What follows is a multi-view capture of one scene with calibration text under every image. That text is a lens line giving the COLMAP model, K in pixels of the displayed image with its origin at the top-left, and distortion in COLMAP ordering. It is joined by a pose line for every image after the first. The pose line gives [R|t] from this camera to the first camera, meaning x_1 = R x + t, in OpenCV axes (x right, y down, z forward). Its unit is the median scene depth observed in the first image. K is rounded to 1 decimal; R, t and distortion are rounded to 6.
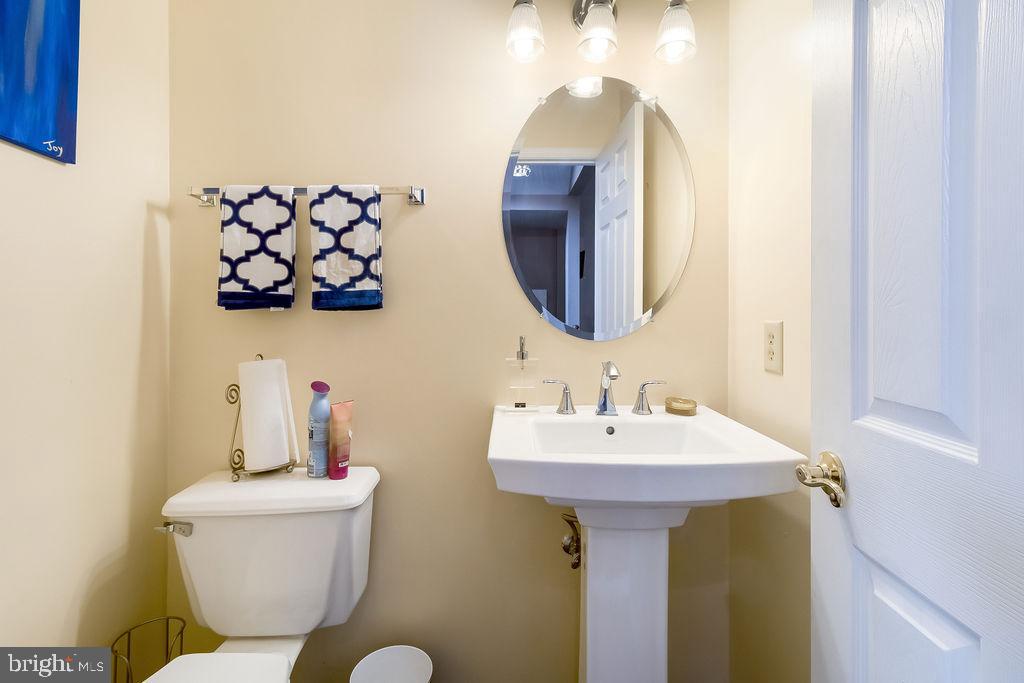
lens RADIAL K [[483.4, 0, 509.9], [0, 483.4, 337.3], [0, 0, 1]] dist [0.014342, 0.001622]
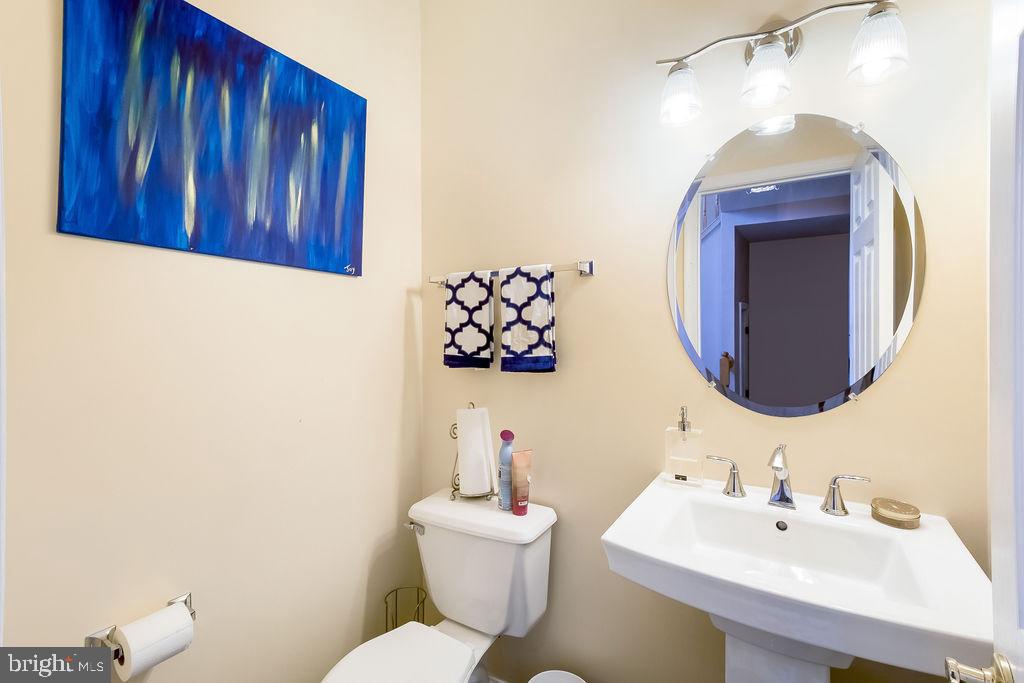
lens RADIAL K [[483.4, 0, 511.2], [0, 483.4, 341.6], [0, 0, 1]] dist [0.014342, 0.001622]
pose [[0.833514, 0.011707, -0.552375, 0.279162], [-0.006047, 0.999909, 0.012067, -0.145761], [0.552466, -0.006718, 0.833509, 0.004306]]
